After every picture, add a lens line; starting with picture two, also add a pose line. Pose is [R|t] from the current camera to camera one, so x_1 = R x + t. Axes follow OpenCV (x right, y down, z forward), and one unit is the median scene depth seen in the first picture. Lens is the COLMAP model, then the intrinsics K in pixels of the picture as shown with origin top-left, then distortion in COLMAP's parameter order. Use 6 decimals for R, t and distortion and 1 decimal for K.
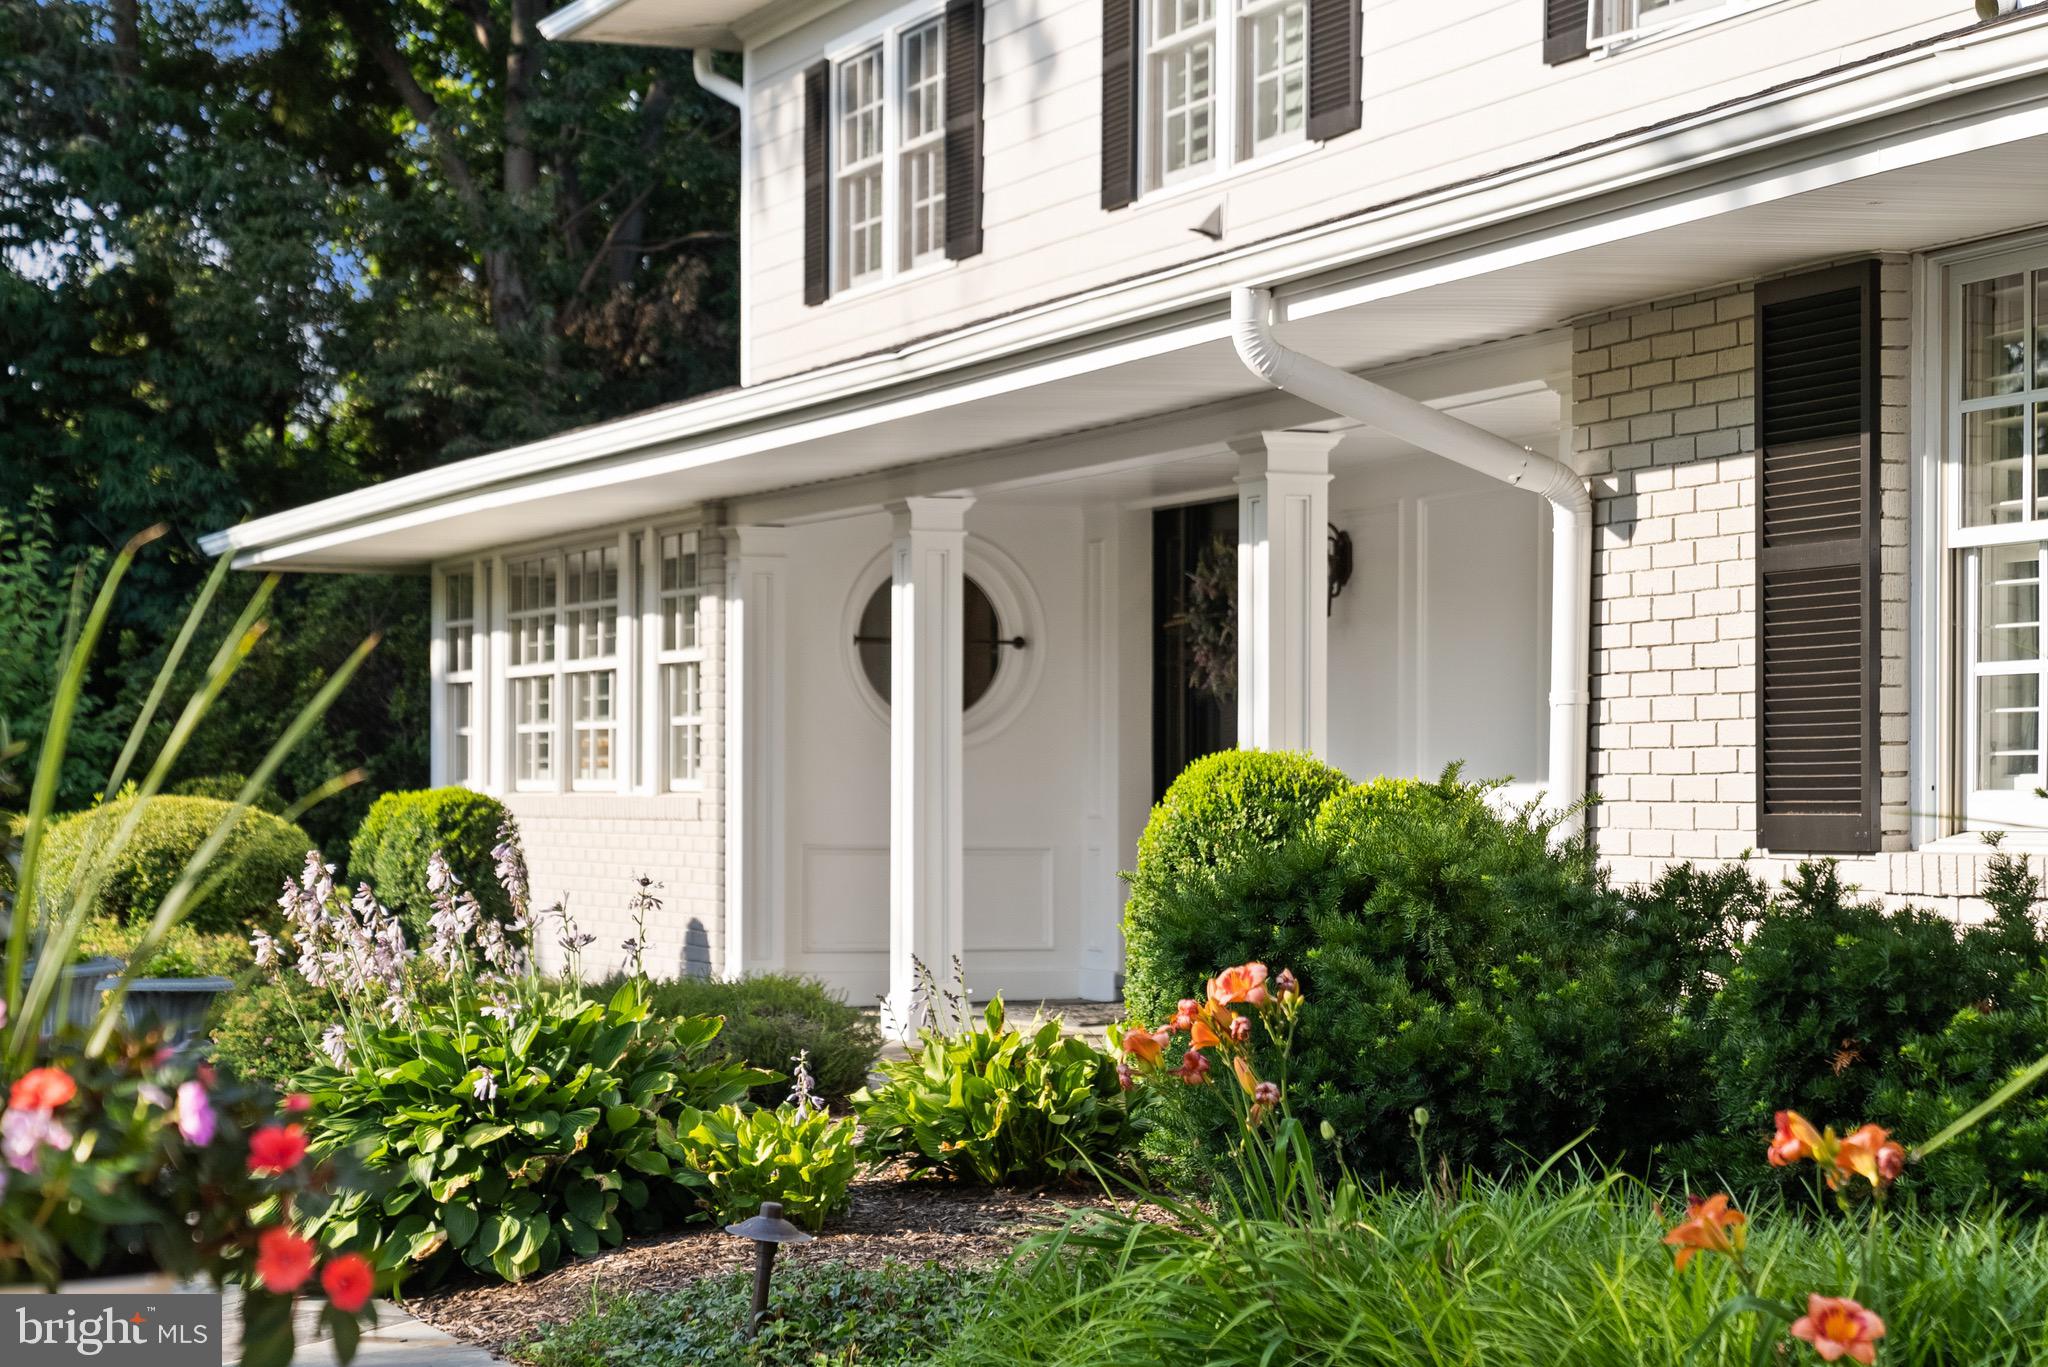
lens RADIAL K [[4090.5, 0, 1024.8], [0, 4090.5, 680.2], [0, 0, 1]] dist [0.056697, 0.000000]
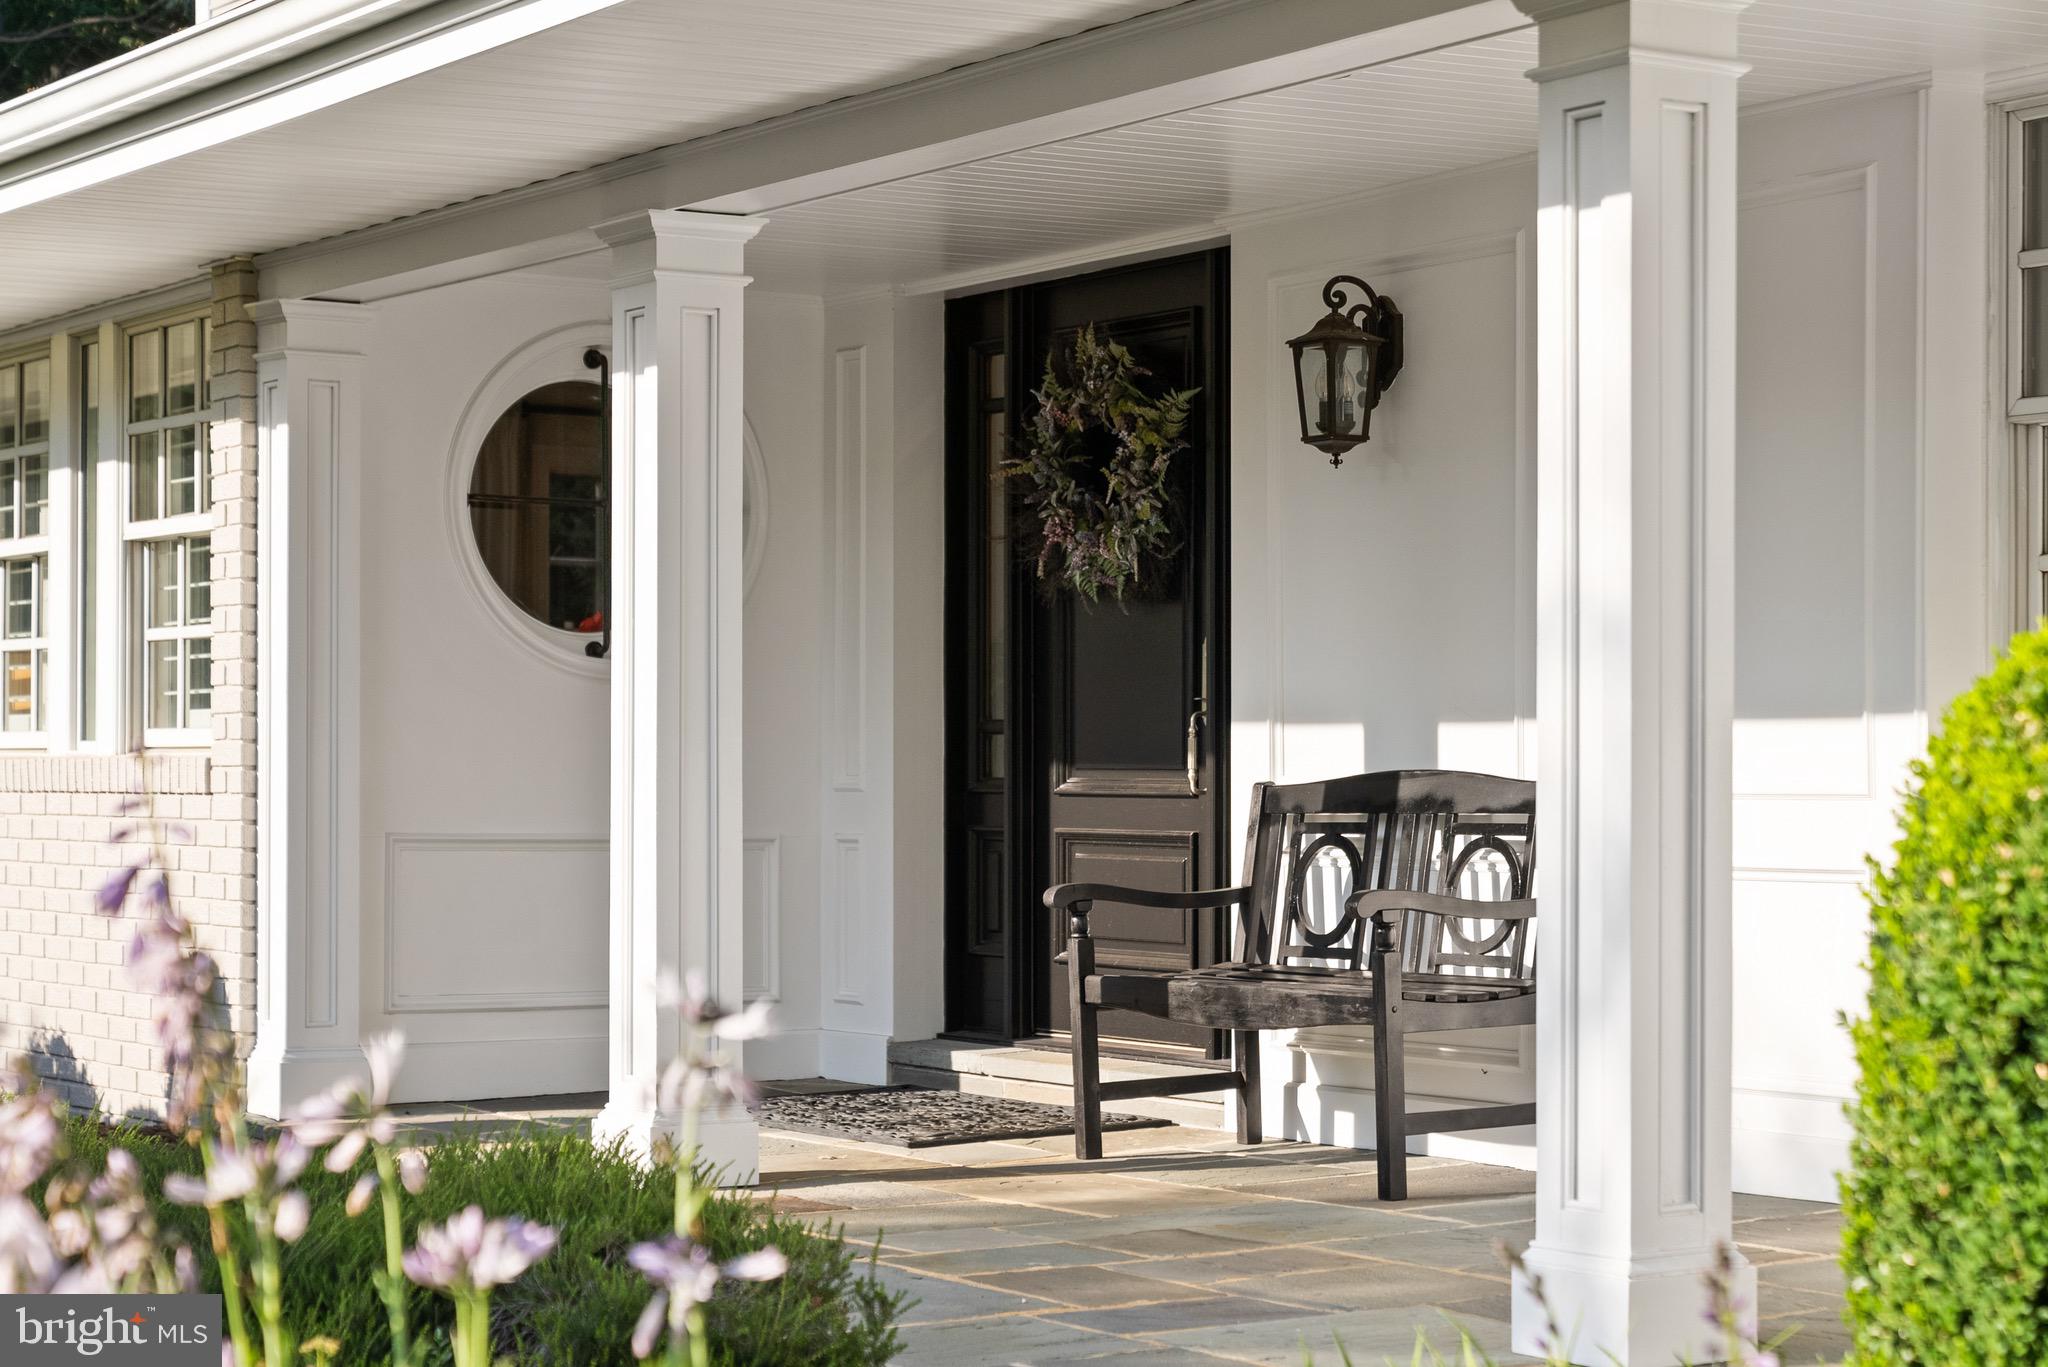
lens RADIAL K [[4051.6, 0, 1024.5], [0, 4051.6, 700.5], [0, 0, 1]] dist [0.009617, 0.000000]
pose [[0.984549, 0.003691, 0.175072, -0.066107], [-0.004949, 0.999965, 0.006754, 0.015878], [-0.175041, -0.007517, 0.984532, 0.394612]]
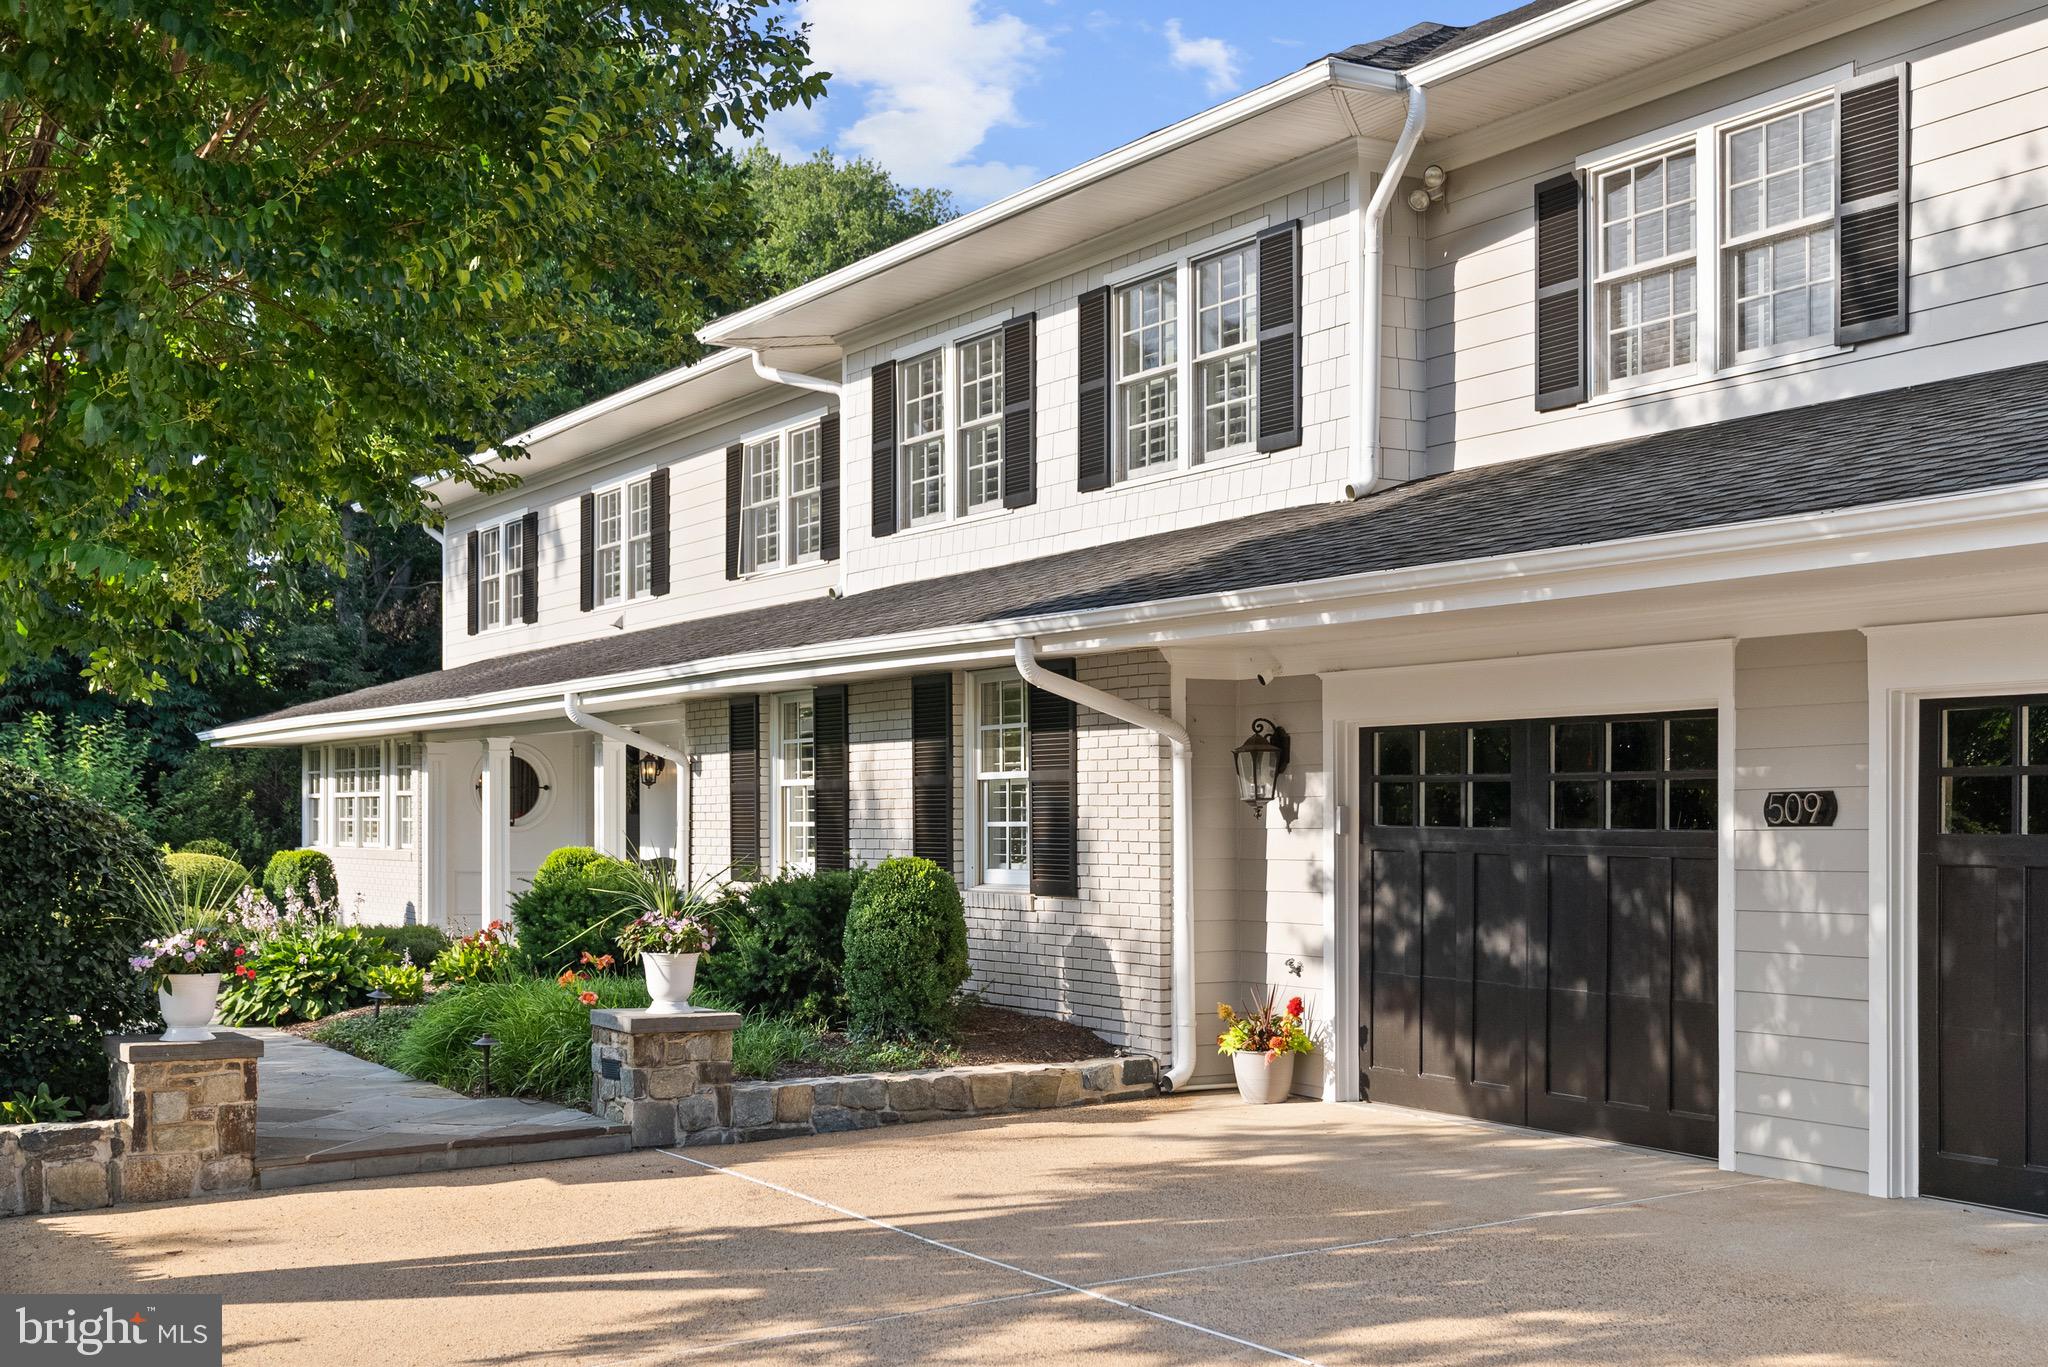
lens RADIAL K [[2363.4, 0, 1016.8], [0, 2363.4, 763.2], [0, 0, 1]] dist [-0.000340, 0.000000]
pose [[0.989983, 0.000188, 0.141185, 0.079825], [-0.000867, 0.999988, 0.004745, -0.031657], [-0.141182, -0.004819, 0.989972, -0.452205]]
